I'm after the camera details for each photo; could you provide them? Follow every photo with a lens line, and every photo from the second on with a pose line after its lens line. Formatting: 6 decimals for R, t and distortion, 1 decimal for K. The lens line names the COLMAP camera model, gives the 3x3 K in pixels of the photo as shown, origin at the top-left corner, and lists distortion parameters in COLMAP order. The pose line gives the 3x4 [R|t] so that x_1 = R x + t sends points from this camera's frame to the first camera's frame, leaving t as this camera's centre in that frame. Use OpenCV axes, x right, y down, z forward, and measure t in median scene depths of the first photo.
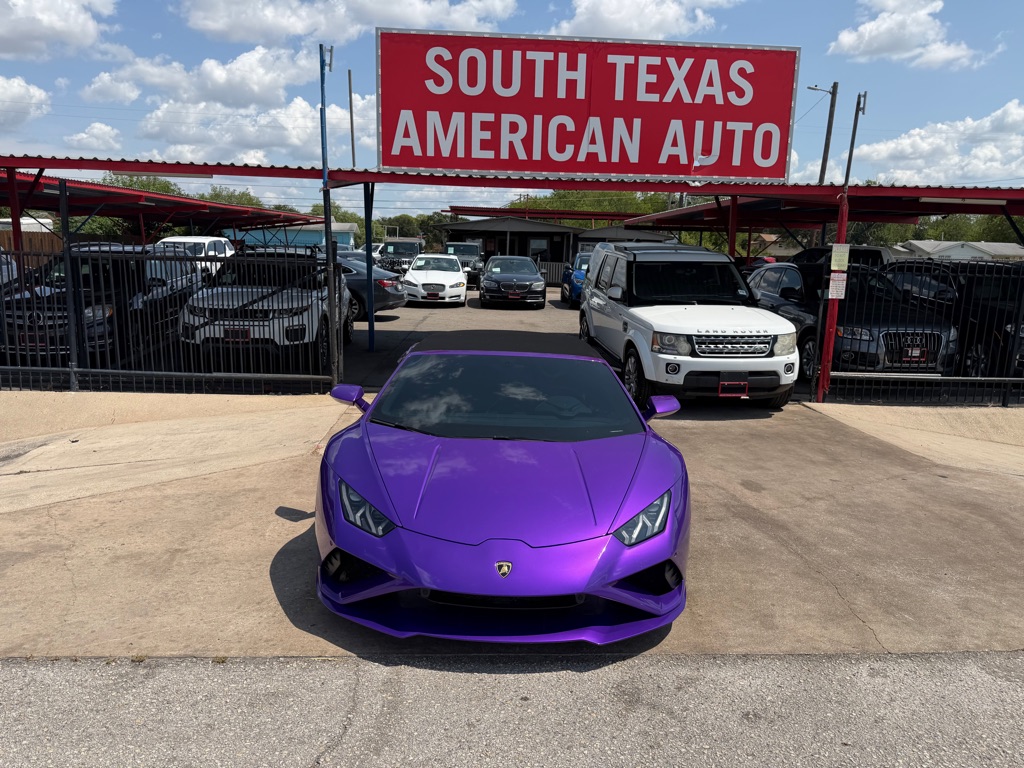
lens RADIAL K [[729.7, 0, 501.6], [0, 729.7, 395.3], [0, 0, 1]] dist [0.023026, -0.032441]
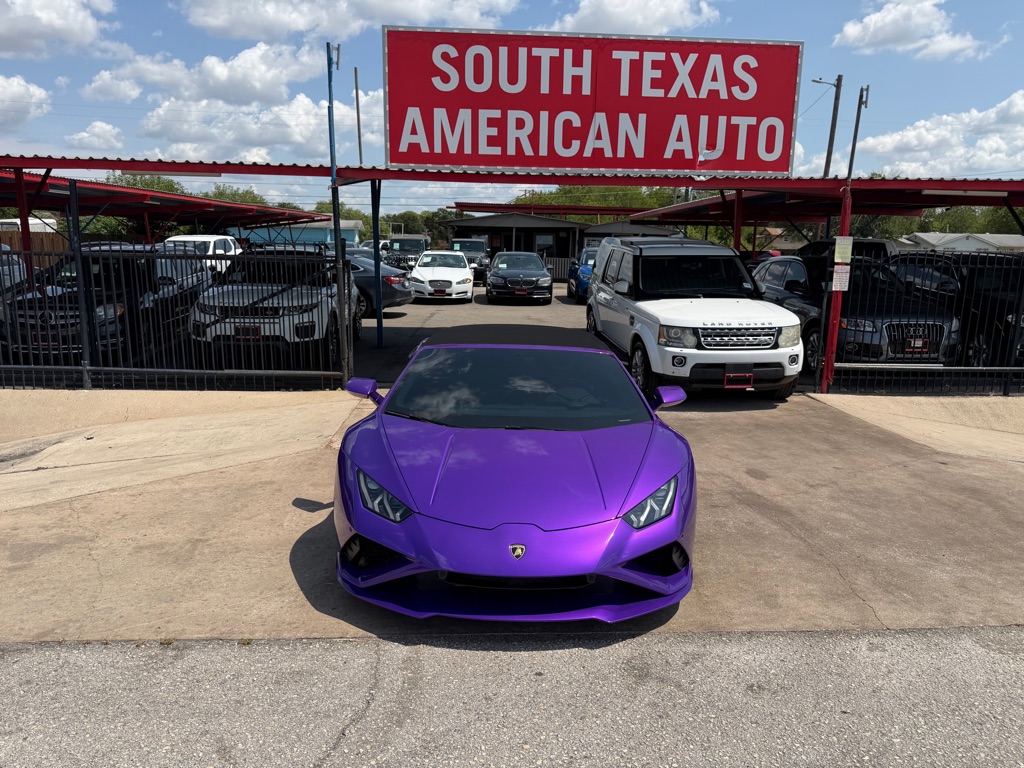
lens RADIAL K [[729.7, 0, 512.4], [0, 729.7, 402.0], [0, 0, 1]] dist [0.023026, -0.032441]
pose [[0.999939, -0.009821, 0.004988, -0.002841], [0.009753, 0.999861, 0.013536, 0.004097], [-0.005121, -0.013486, 0.999896, -0.014393]]
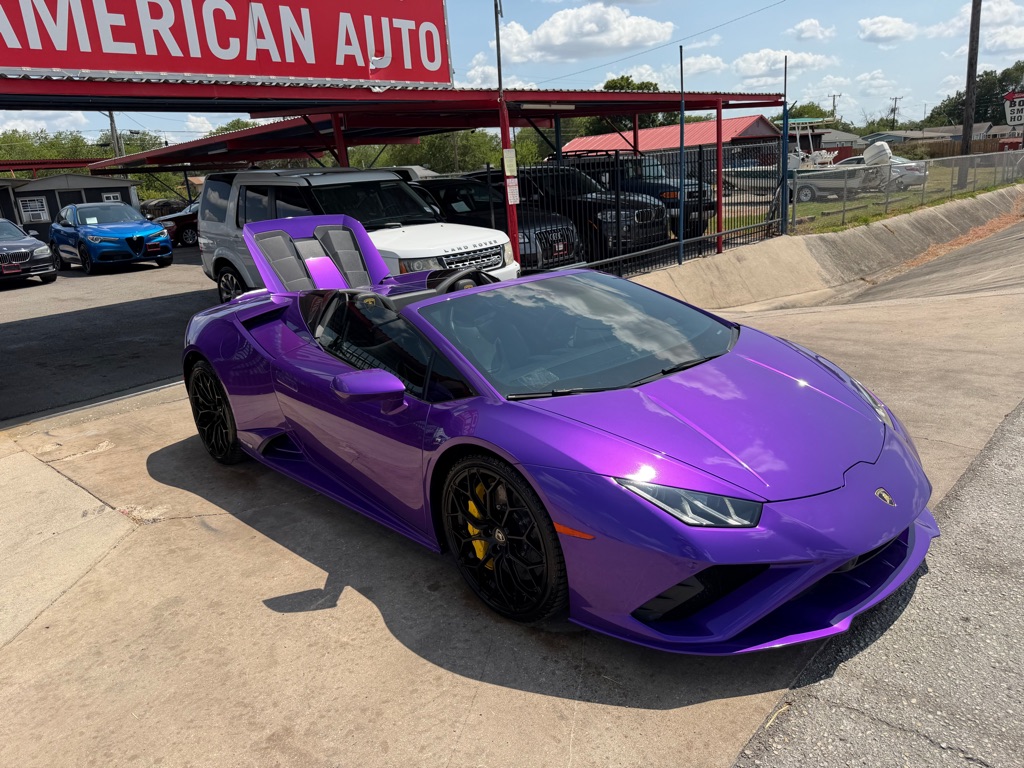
lens RADIAL K [[729.7, 0, 511.3], [0, 729.7, 399.3], [0, 0, 1]] dist [0.023026, -0.032441]
pose [[0.723140, -0.278663, 0.631992, -0.304485], [0.229038, 0.959975, 0.161210, -0.036964], [-0.651621, 0.028173, 0.758022, 0.248730]]
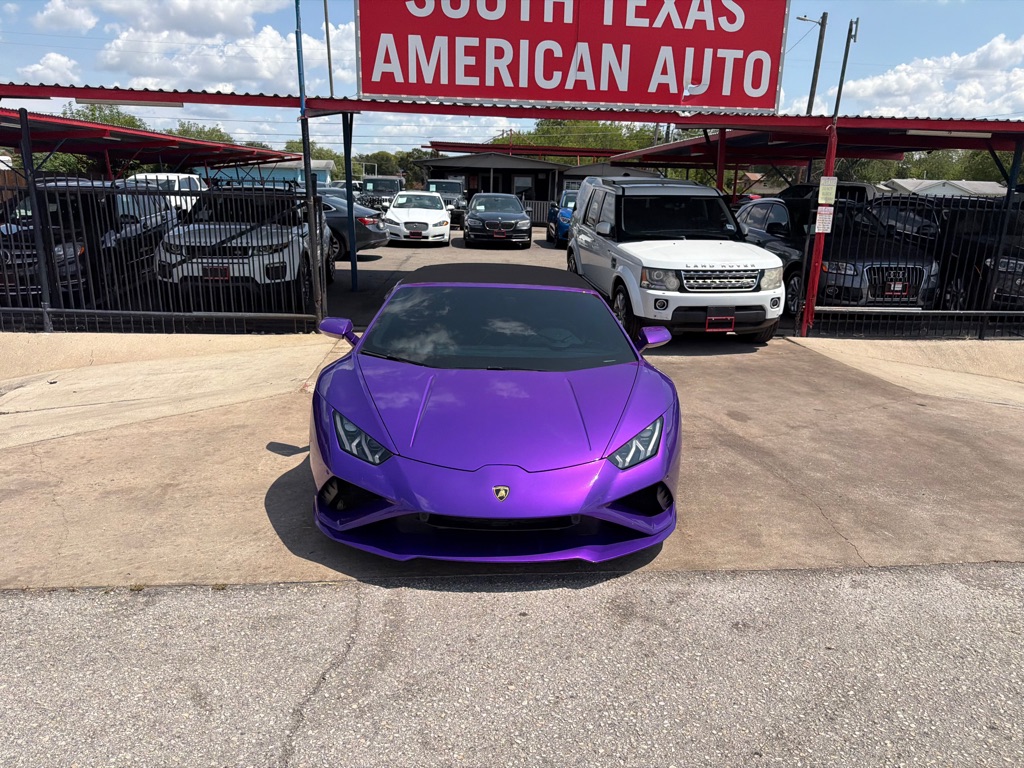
lens RADIAL K [[729.7, 0, 517.9], [0, 729.7, 401.7], [0, 0, 1]] dist [0.023026, -0.032441]
pose [[0.999020, -0.013013, 0.042293, -0.005669], [0.009367, 0.996313, 0.085285, 0.009886], [-0.043247, -0.084806, 0.995459, 0.000549]]
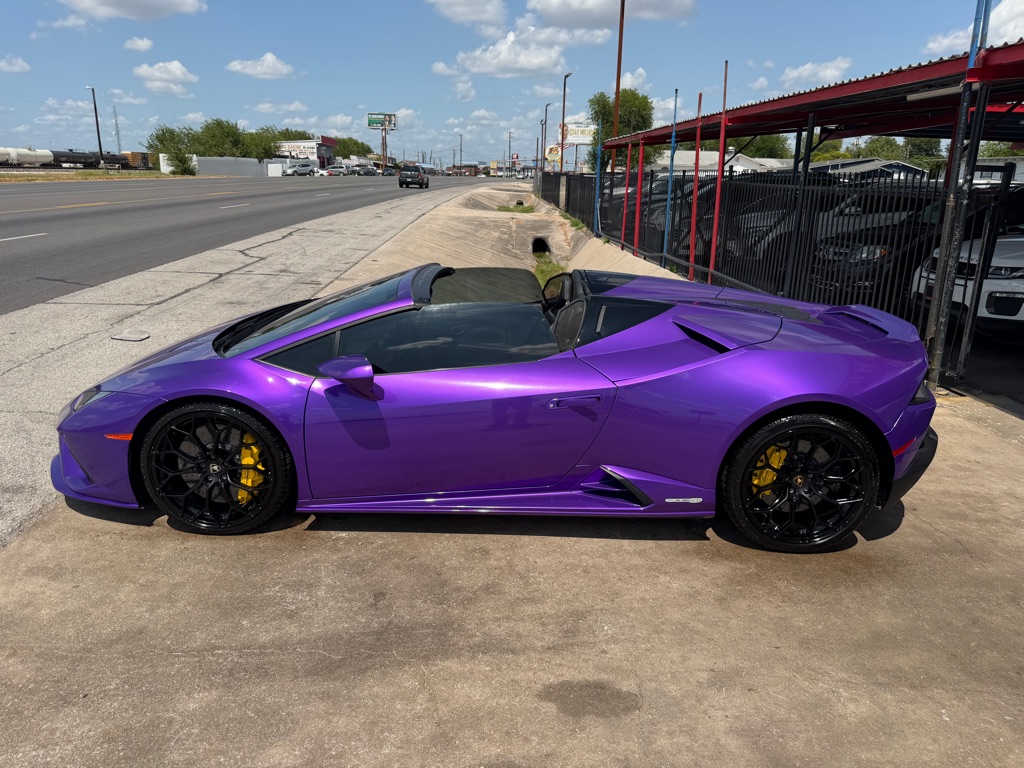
lens RADIAL K [[729.7, 0, 506.7], [0, 729.7, 373.3], [0, 0, 1]] dist [0.023026, -0.032441]
pose [[-0.004691, 0.237320, -0.971420, 0.499230], [-0.222306, 0.946875, 0.232397, -0.097132], [0.974966, 0.217043, 0.048316, 0.635713]]
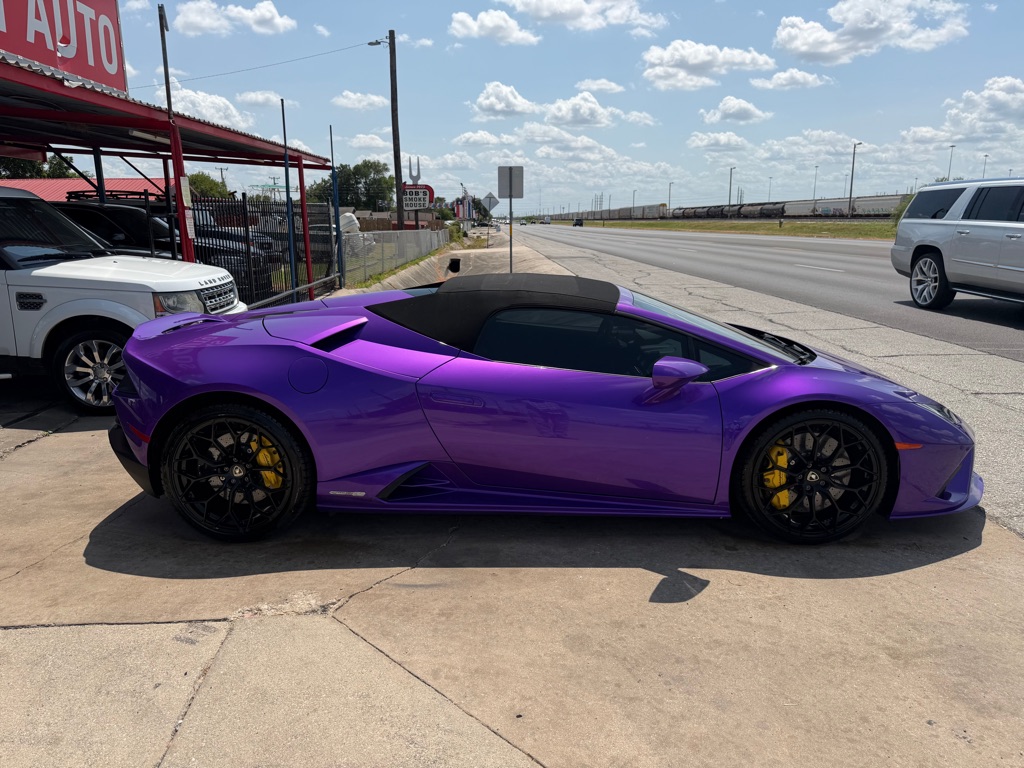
lens RADIAL K [[729.7, 0, 512.9], [0, 729.7, 390.6], [0, 0, 1]] dist [0.023026, -0.032441]
pose [[0.027039, -0.253462, 0.966967, -0.503542], [0.202192, 0.948714, 0.243023, -0.102803], [-0.978973, 0.188942, 0.076901, 0.632778]]
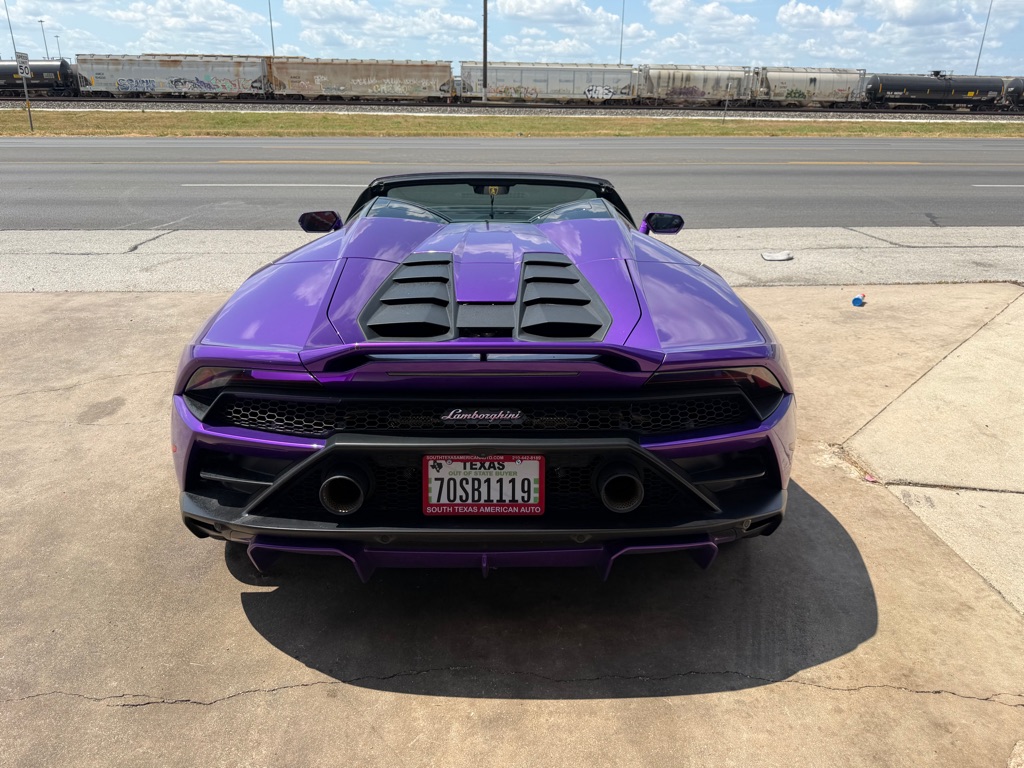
lens RADIAL K [[729.7, 0, 517.7], [0, 729.7, 370.5], [0, 0, 1]] dist [0.023026, -0.032441]
pose [[-0.998896, -0.029215, -0.036793, 0.000028], [-0.044100, 0.853098, 0.519884, -0.183954], [0.016200, 0.520933, -0.853444, 1.095410]]
